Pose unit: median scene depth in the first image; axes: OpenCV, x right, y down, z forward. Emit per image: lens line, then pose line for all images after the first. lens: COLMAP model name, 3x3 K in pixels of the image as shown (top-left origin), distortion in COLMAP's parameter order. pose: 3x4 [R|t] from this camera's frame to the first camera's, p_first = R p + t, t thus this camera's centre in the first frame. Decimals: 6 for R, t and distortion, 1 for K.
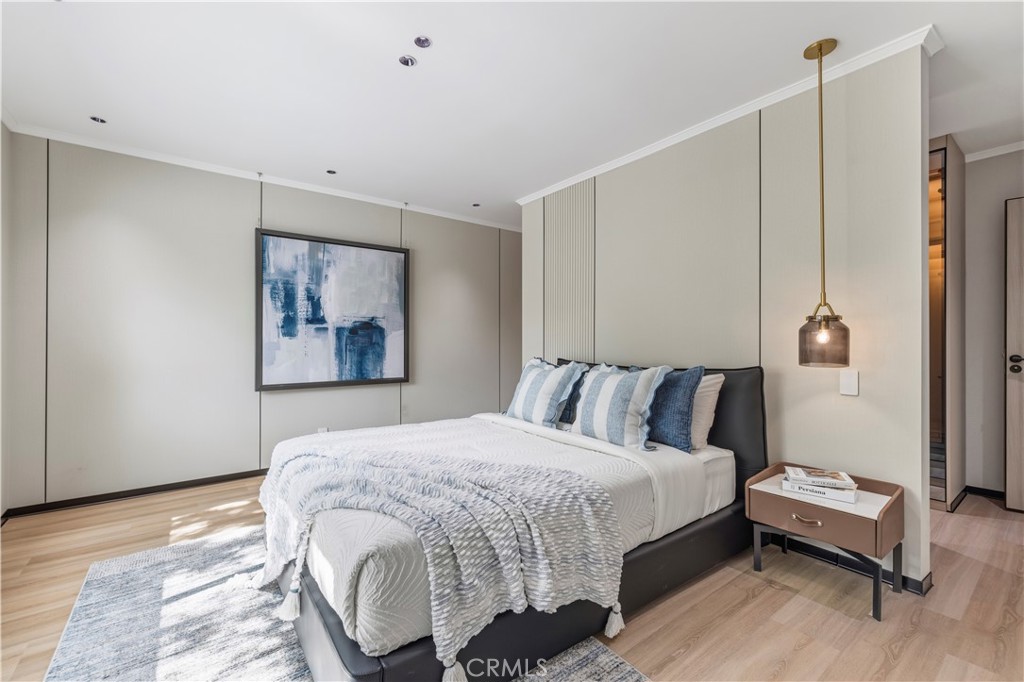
lens RADIAL K [[432.3, 0, 508.1], [0, 432.3, 341.3], [0, 0, 1]] dist [0.008705, -0.001605]
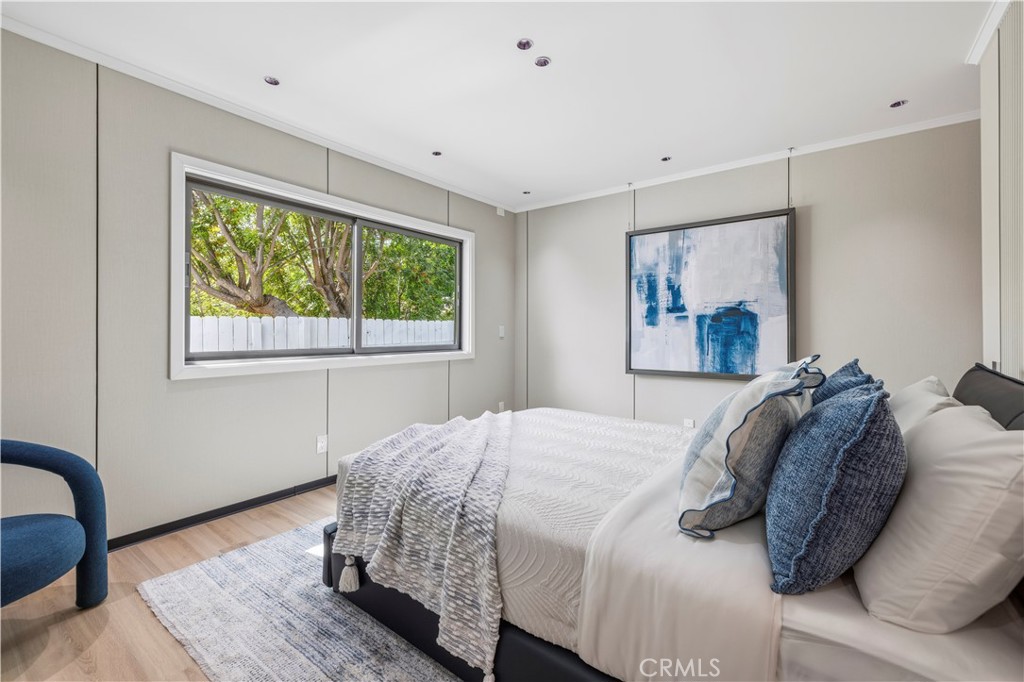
lens RADIAL K [[432.3, 0, 501.3], [0, 432.3, 331.4], [0, 0, 1]] dist [0.008705, -0.001605]
pose [[0.274429, -0.001960, -0.961605, 0.403972], [-0.000163, 0.999998, -0.002085, 0.005457], [0.961607, 0.000729, 0.274428, 0.337587]]
